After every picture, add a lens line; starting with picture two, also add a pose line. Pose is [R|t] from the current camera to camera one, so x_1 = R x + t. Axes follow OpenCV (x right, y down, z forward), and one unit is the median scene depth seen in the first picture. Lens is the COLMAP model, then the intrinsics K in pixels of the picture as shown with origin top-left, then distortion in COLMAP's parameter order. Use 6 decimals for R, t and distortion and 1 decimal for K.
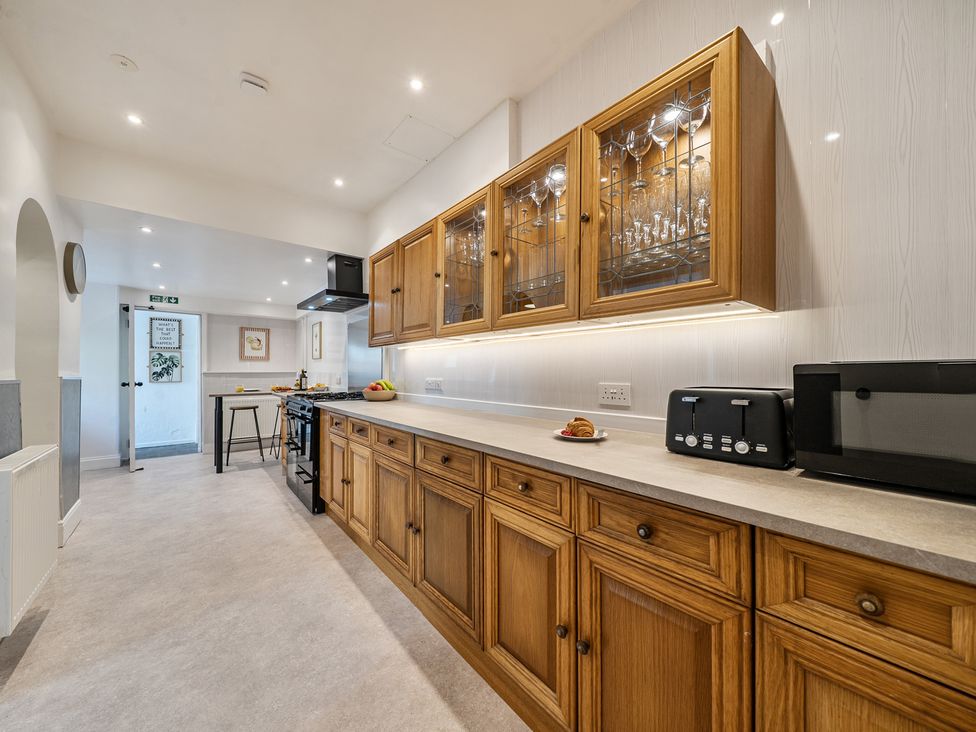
lens RADIAL K [[376.2, 0, 483.2], [0, 376.2, 368.0], [0, 0, 1]] dist [0.000687, 0.000138]
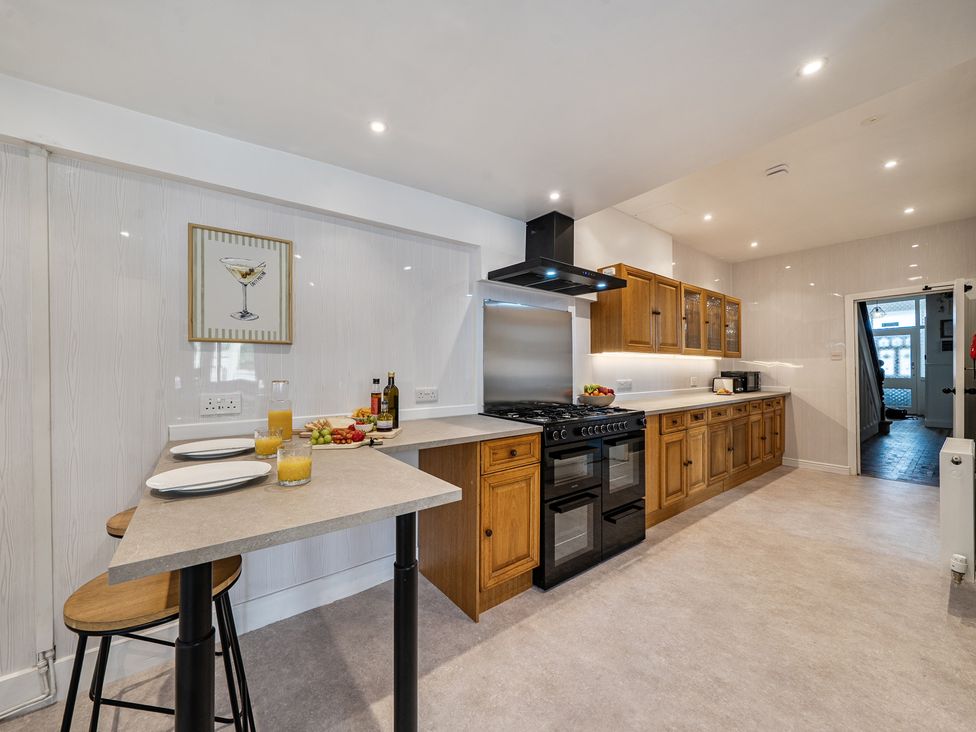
lens RADIAL K [[376.2, 0, 481.8], [0, 376.2, 368.6], [0, 0, 1]] dist [0.000687, 0.000138]
pose [[0.011807, 0.005607, 0.999915, -1.692200], [-0.006333, 0.999965, -0.005532, -0.000821], [-0.999910, -0.006267, 0.011842, 1.742463]]
